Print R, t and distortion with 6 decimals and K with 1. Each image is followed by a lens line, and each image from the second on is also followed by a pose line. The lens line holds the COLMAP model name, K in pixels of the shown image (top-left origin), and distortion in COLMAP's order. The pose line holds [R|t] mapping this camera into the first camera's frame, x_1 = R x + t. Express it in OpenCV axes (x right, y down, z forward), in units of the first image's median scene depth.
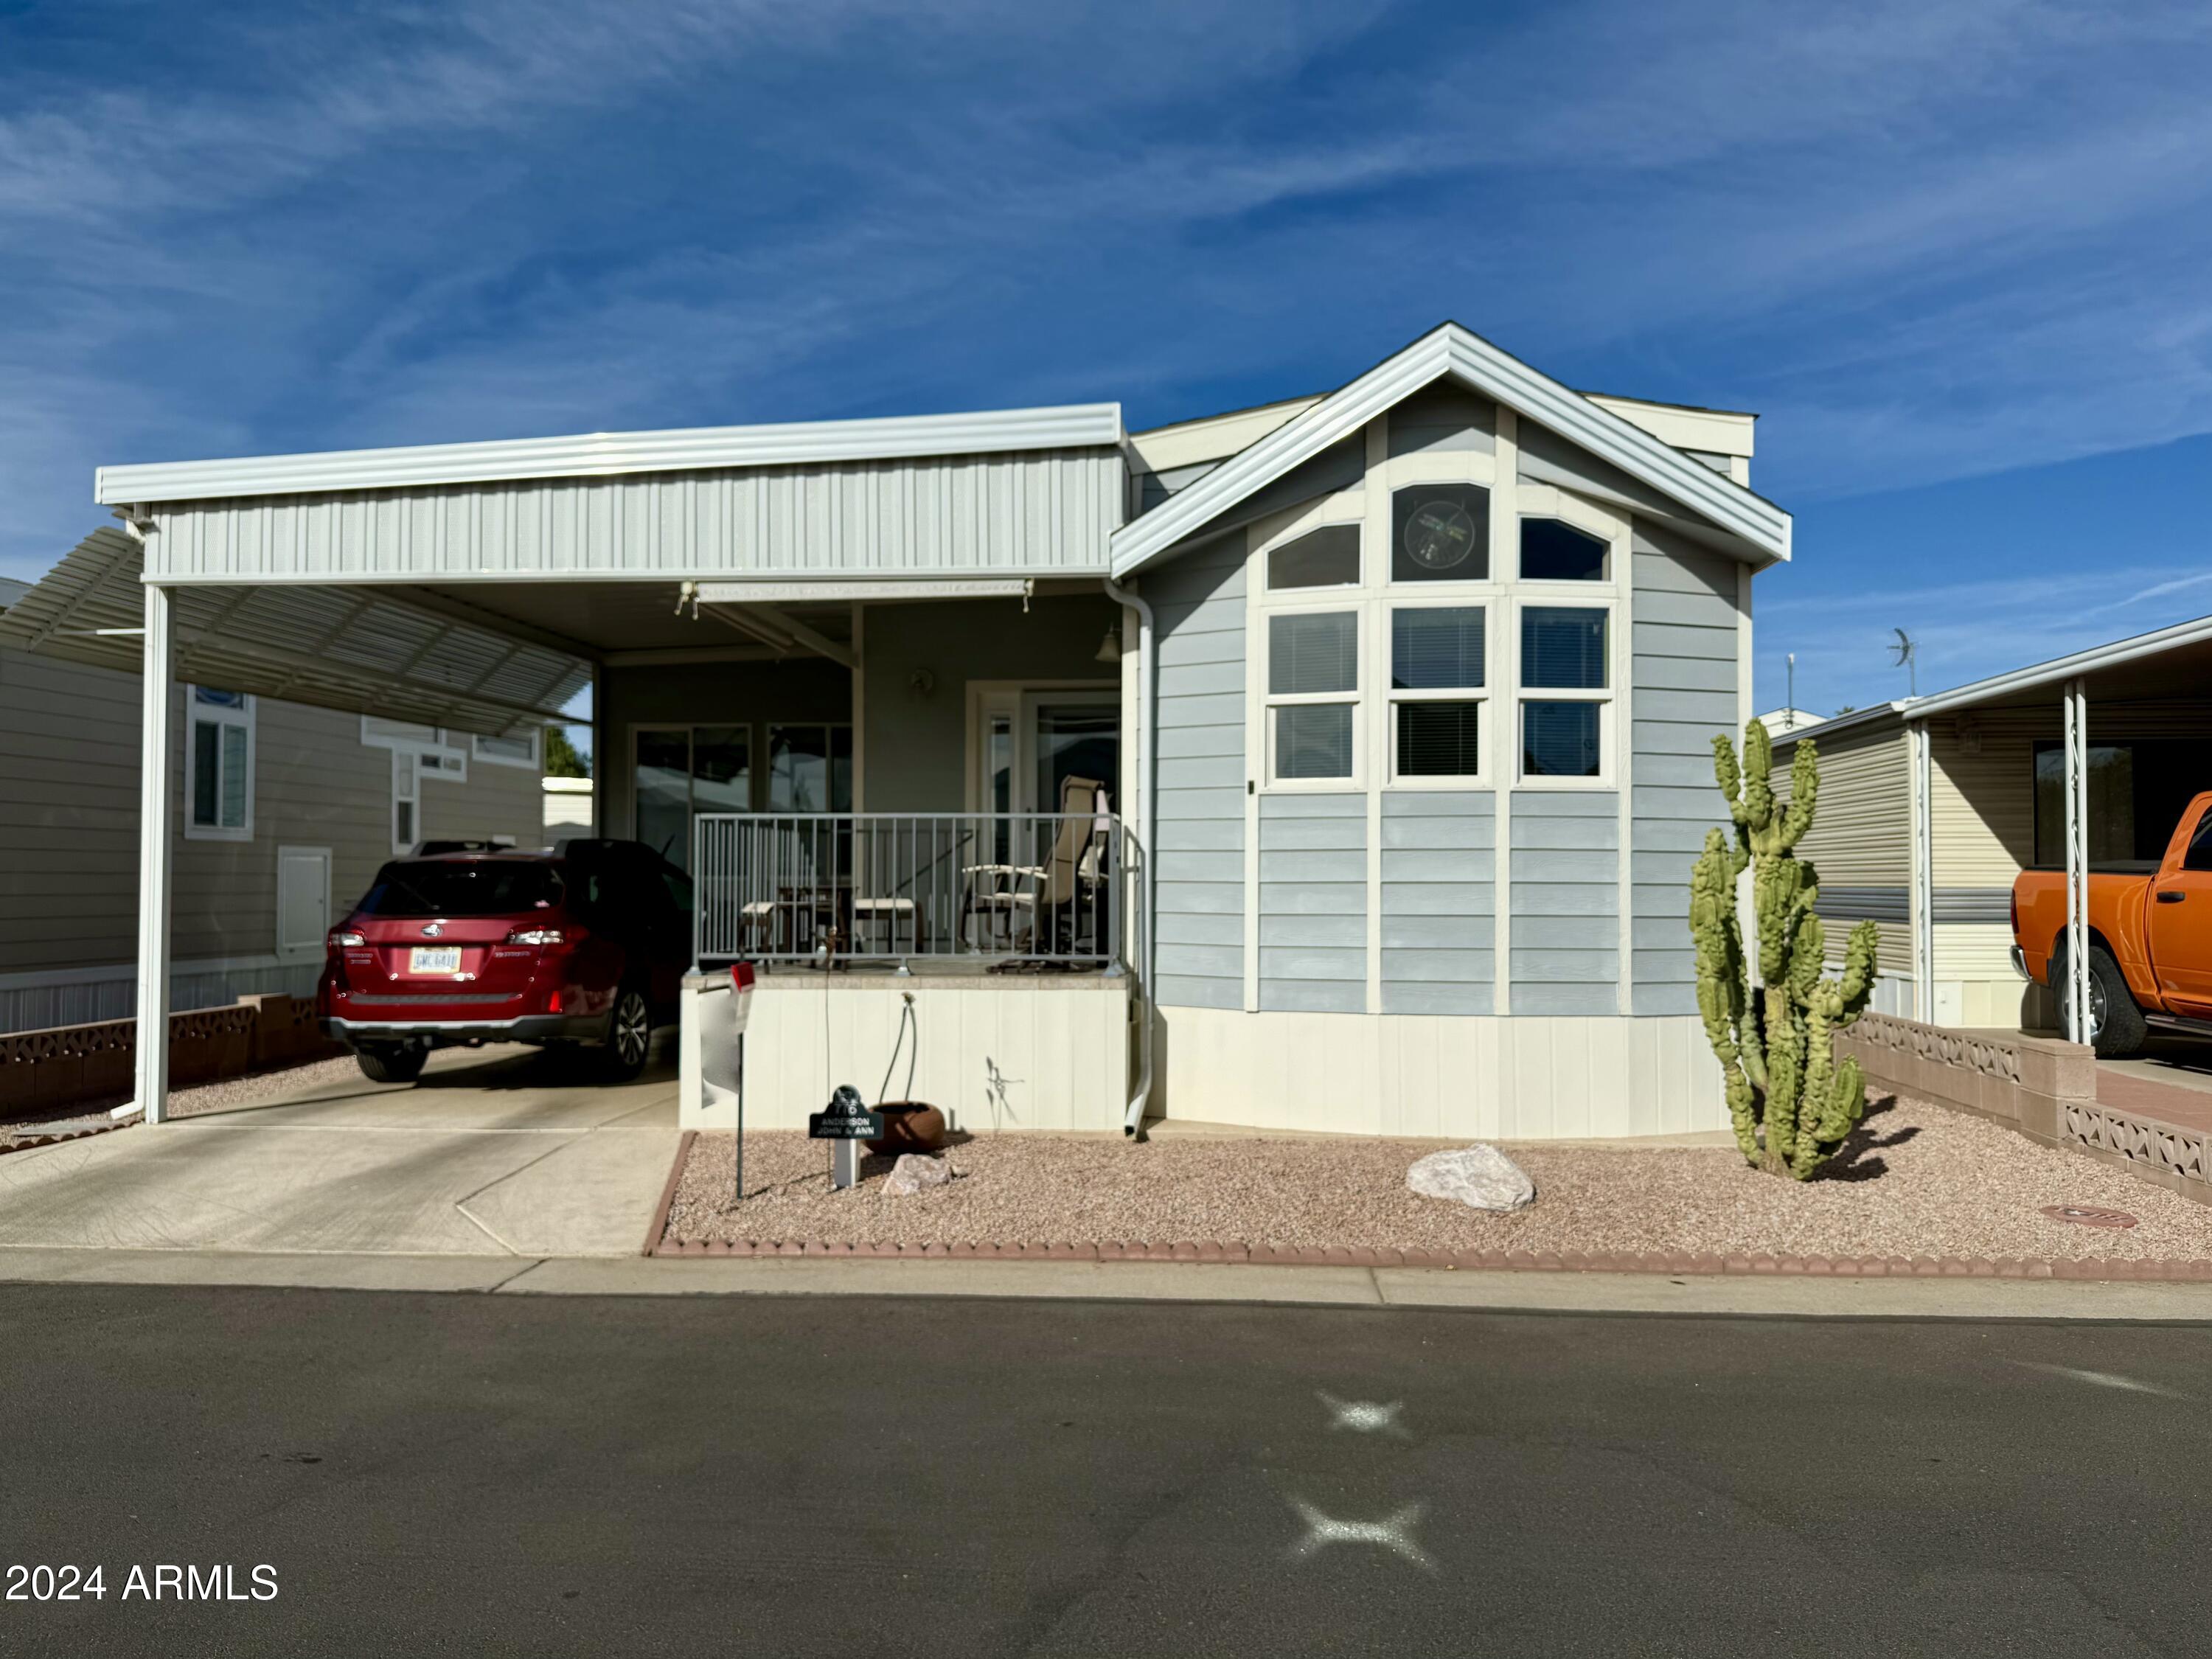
lens RADIAL K [[1562.2, 0, 1106.0], [0, 1562.2, 829.5], [0, 0, 1]] dist [0.107823, -0.192672]
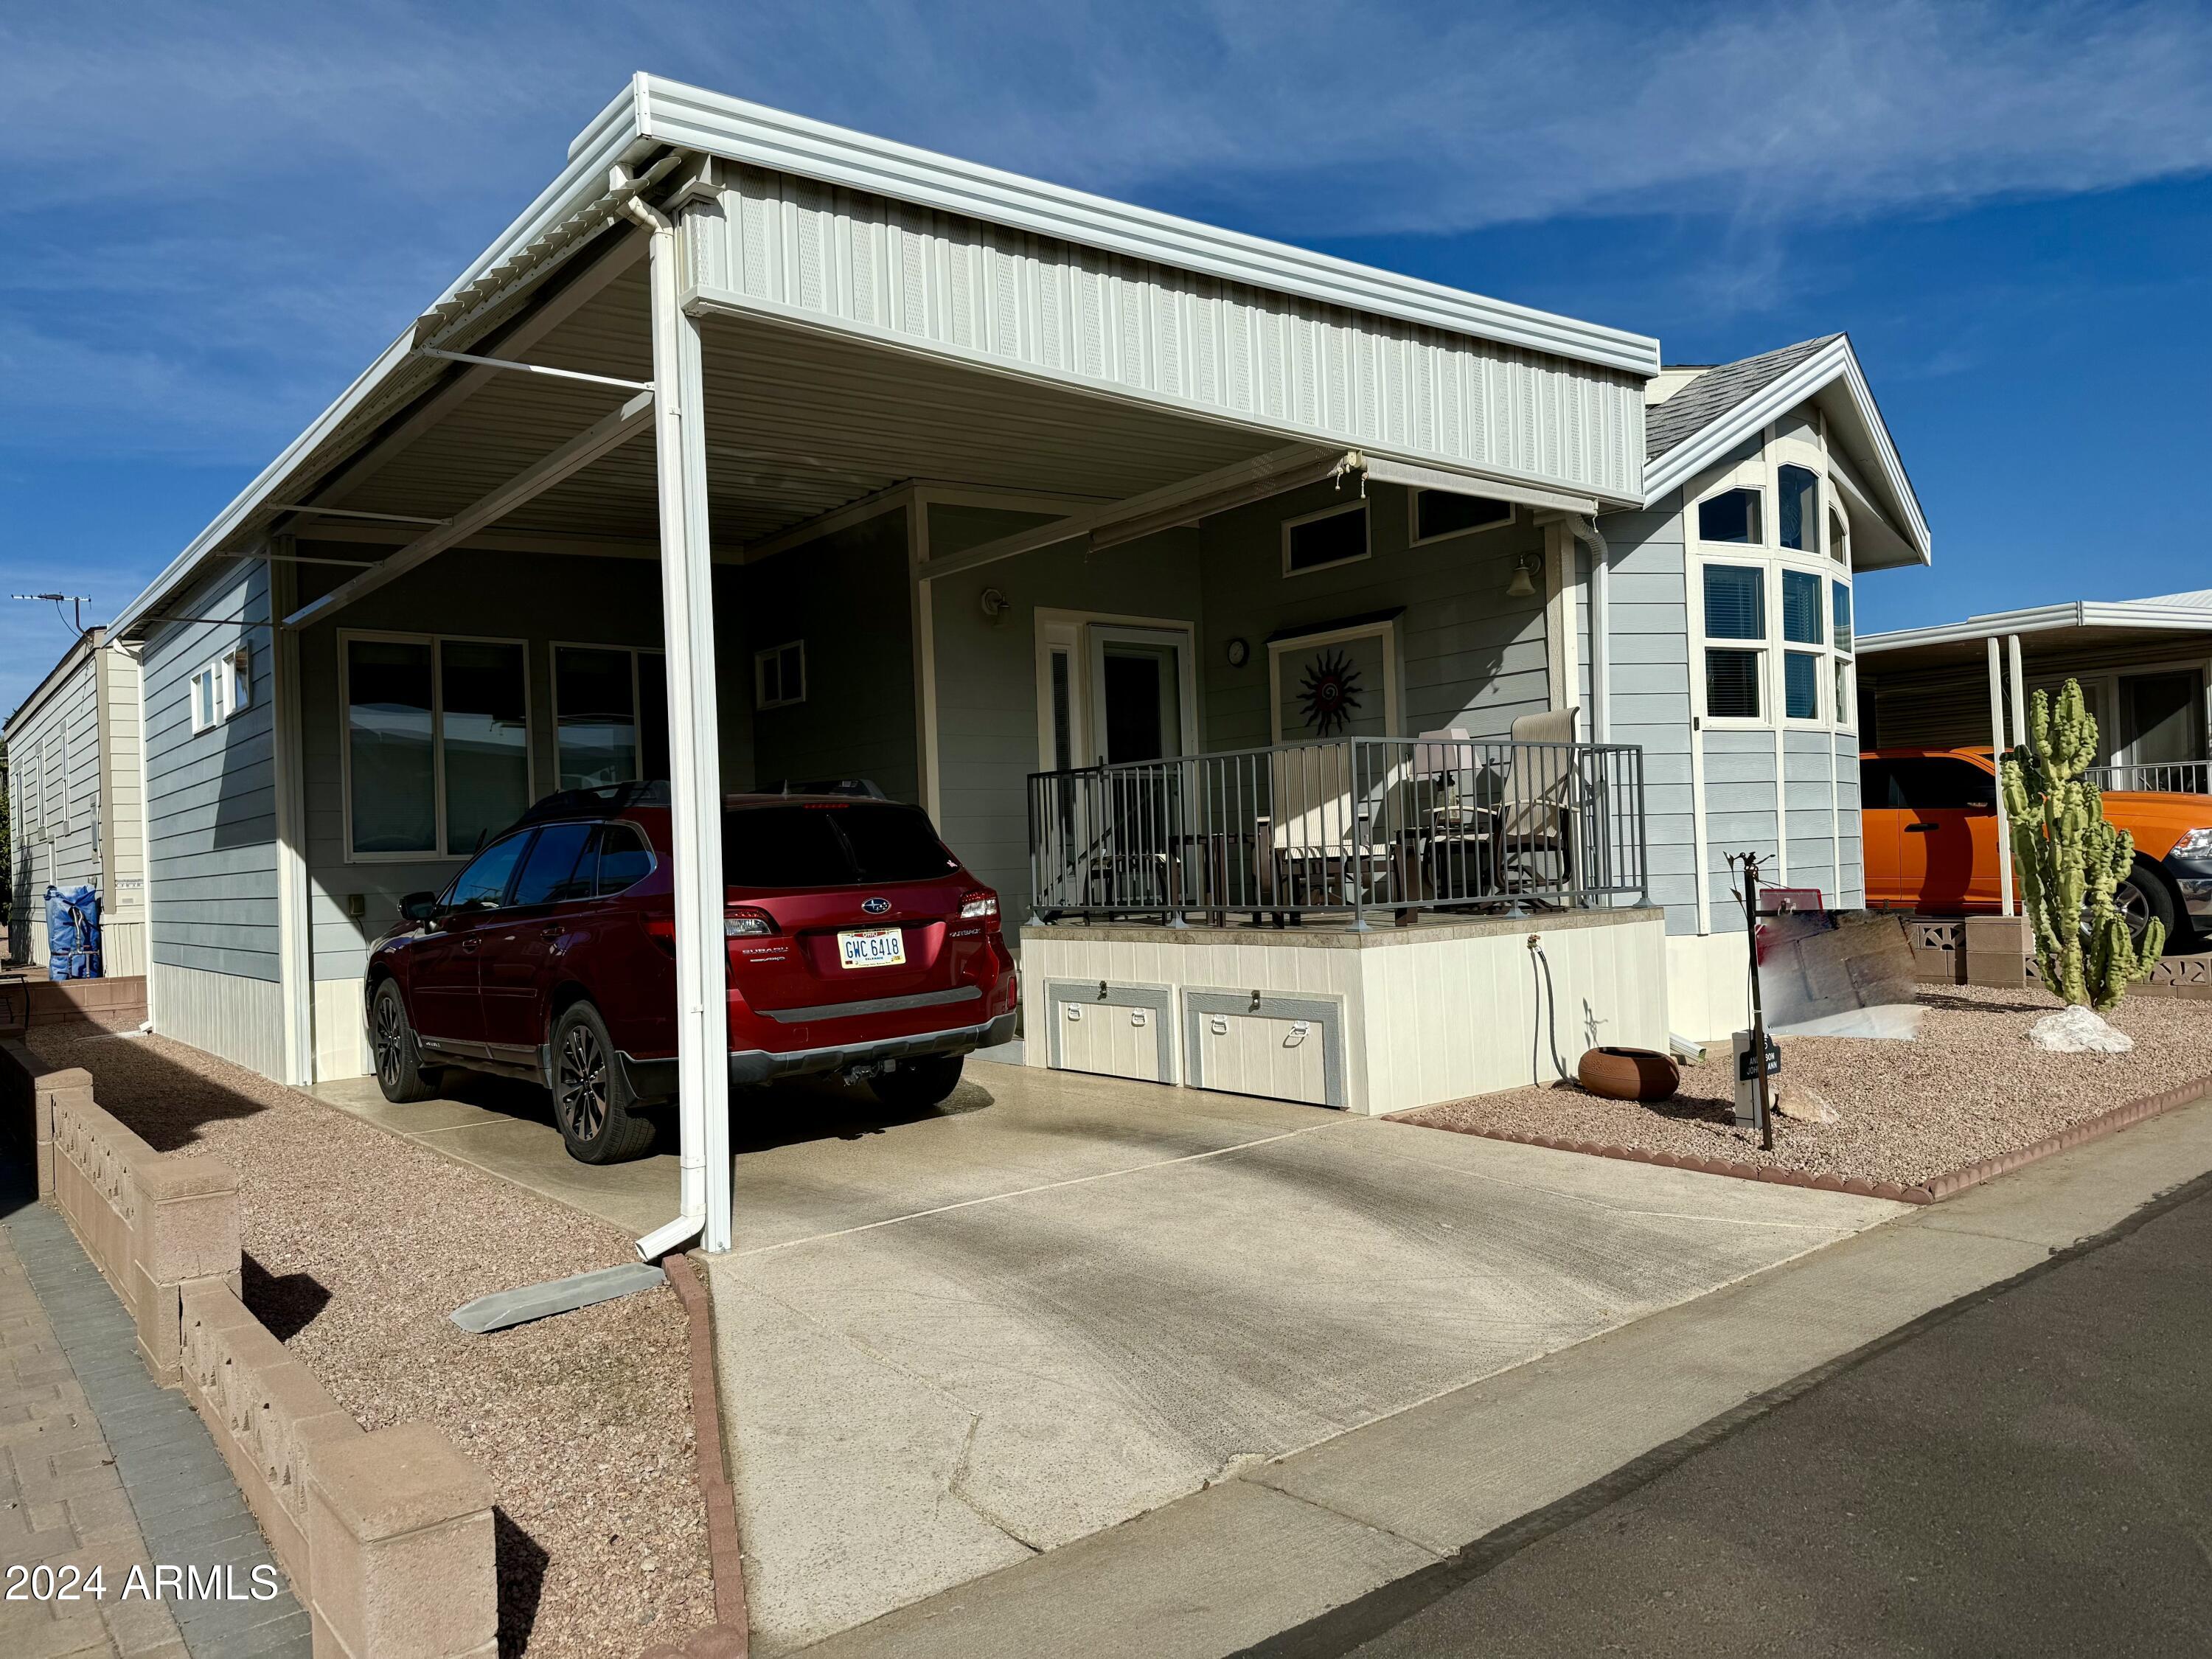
lens RADIAL K [[1562.2, 0, 1106.0], [0, 1562.2, 829.5], [0, 0, 1]] dist [0.107823, -0.192672]
pose [[0.709475, -0.012933, 0.704612, -0.950671], [0.014725, 0.999885, 0.003525, 0.035319], [-0.704576, 0.007875, 0.709584, 0.522052]]
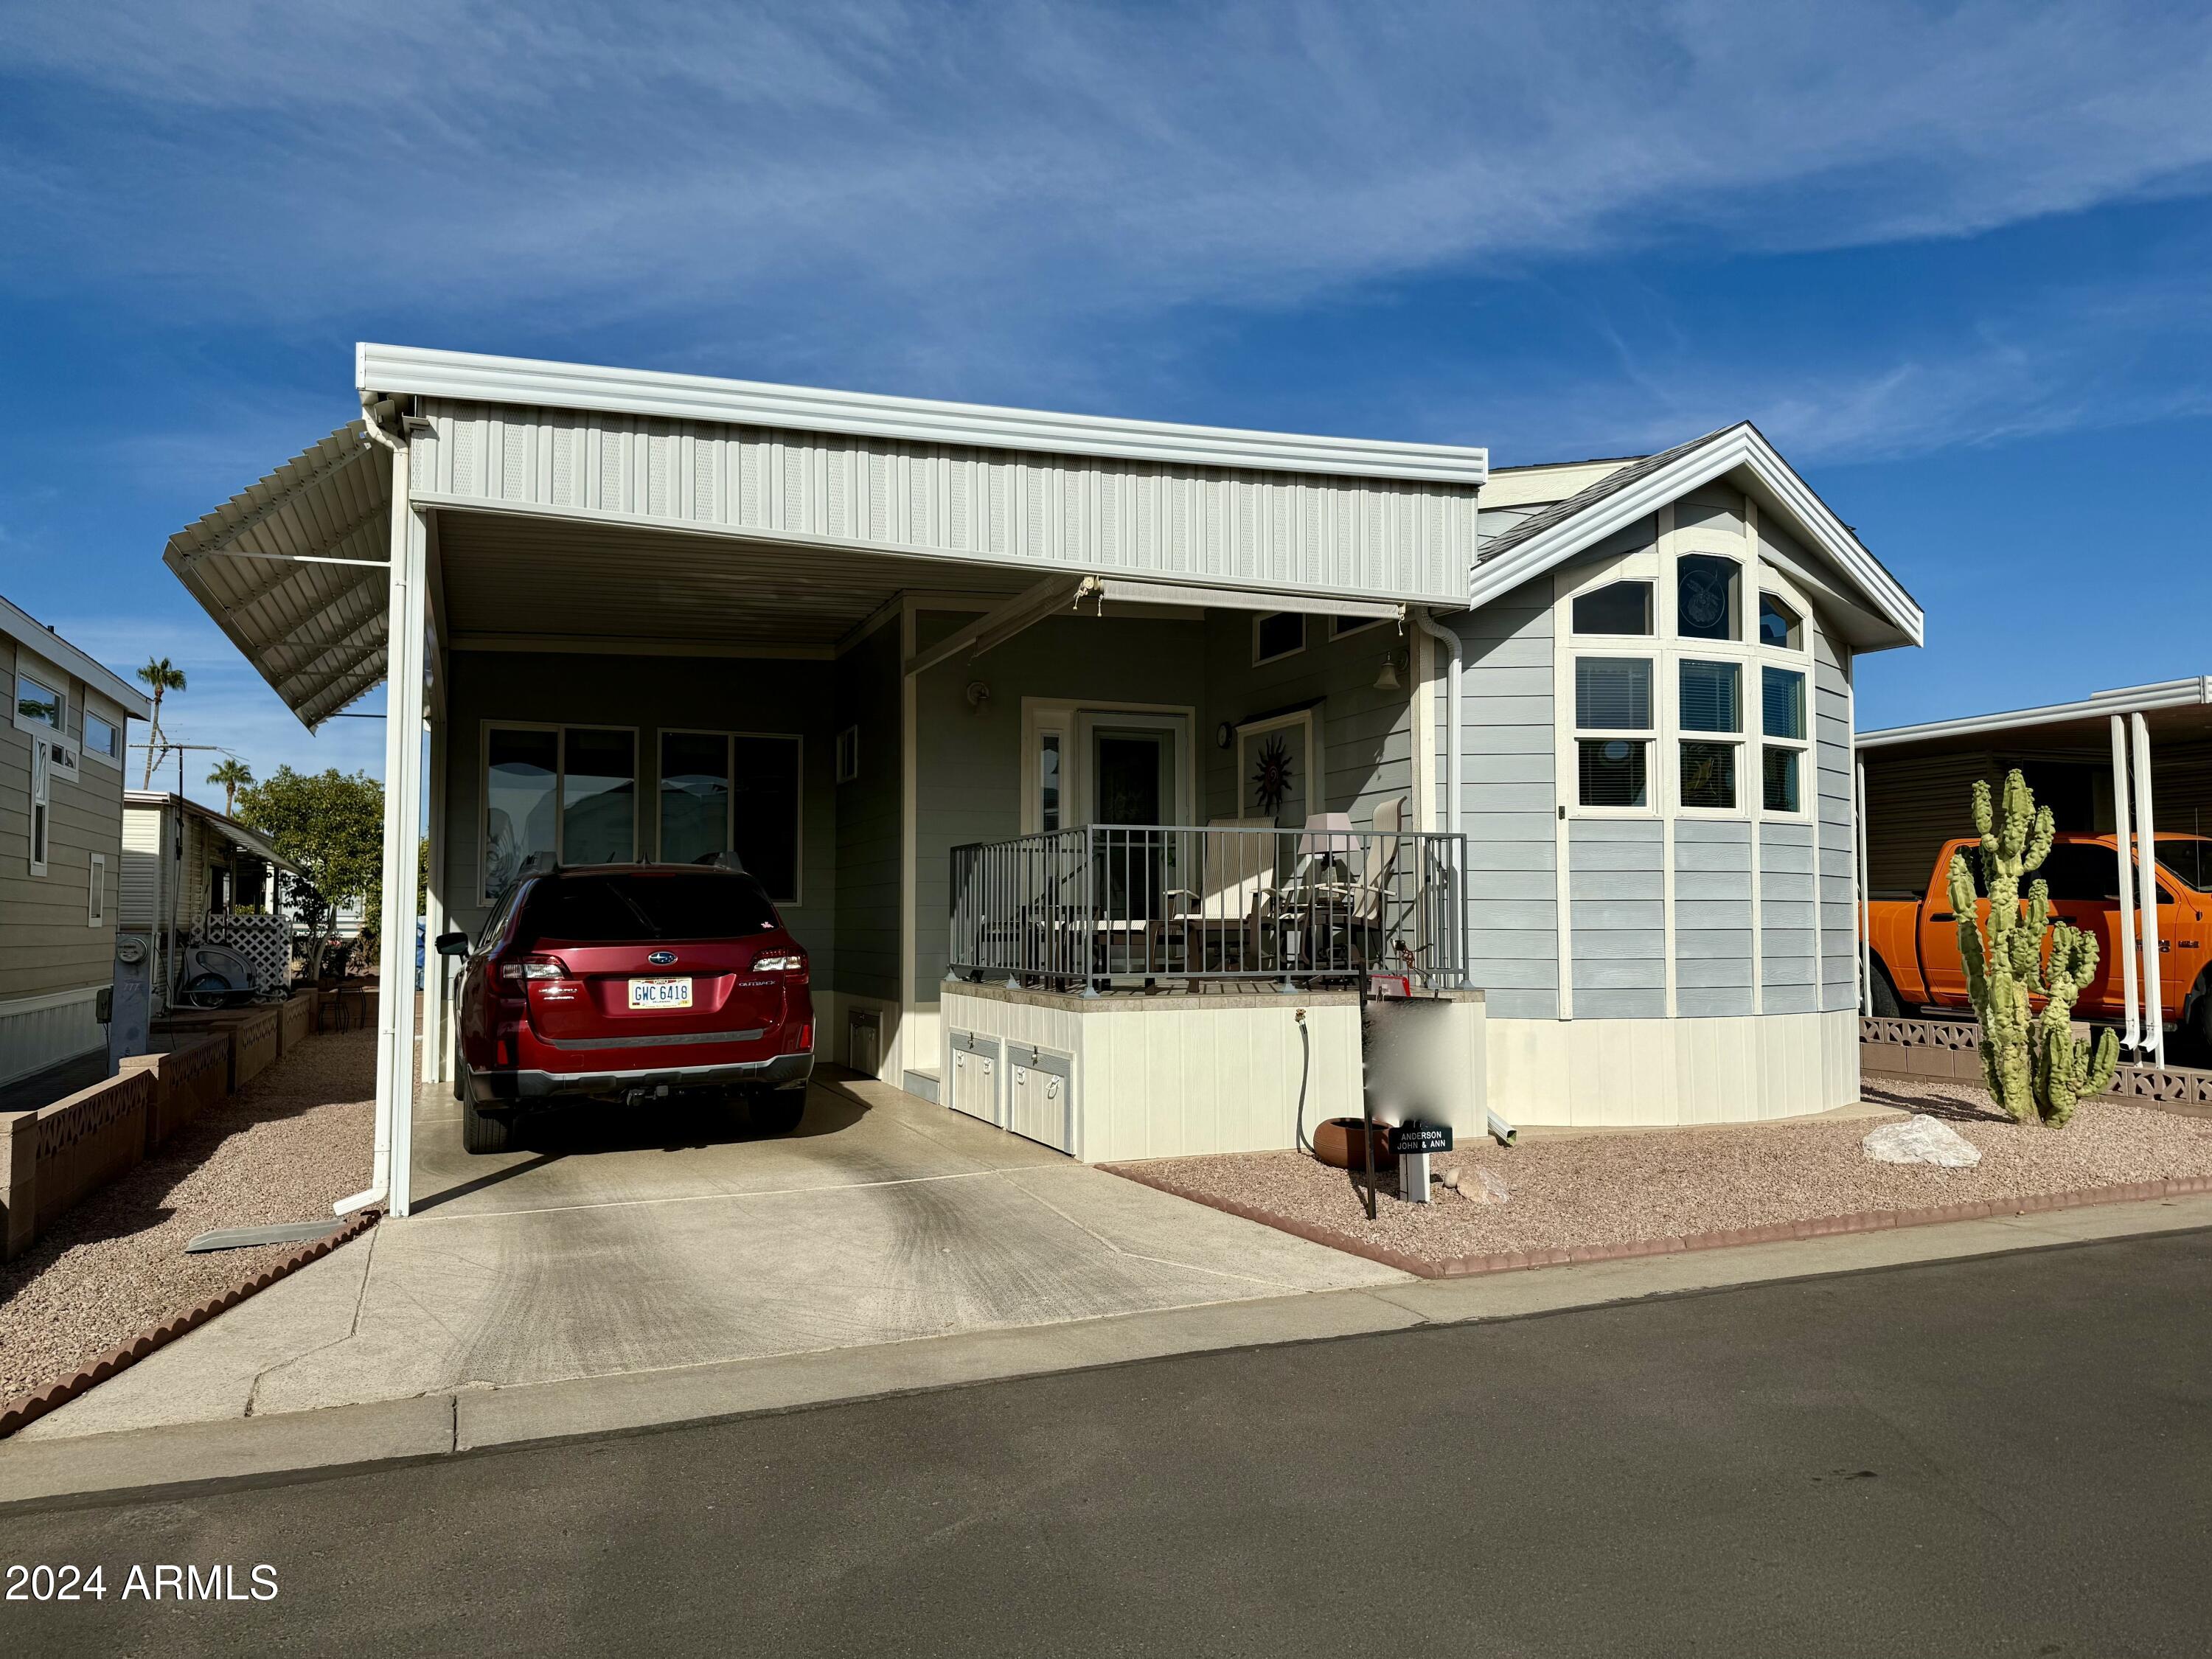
lens RADIAL K [[1561.2, 0, 1116.5], [0, 1561.2, 819.6], [0, 0, 1]] dist [0.104102, -0.185037]
pose [[0.881799, 0.027640, 0.470815, -0.696586], [-0.012148, 0.999281, -0.035911, 0.021038], [-0.471469, 0.025947, 0.881501, 0.181718]]
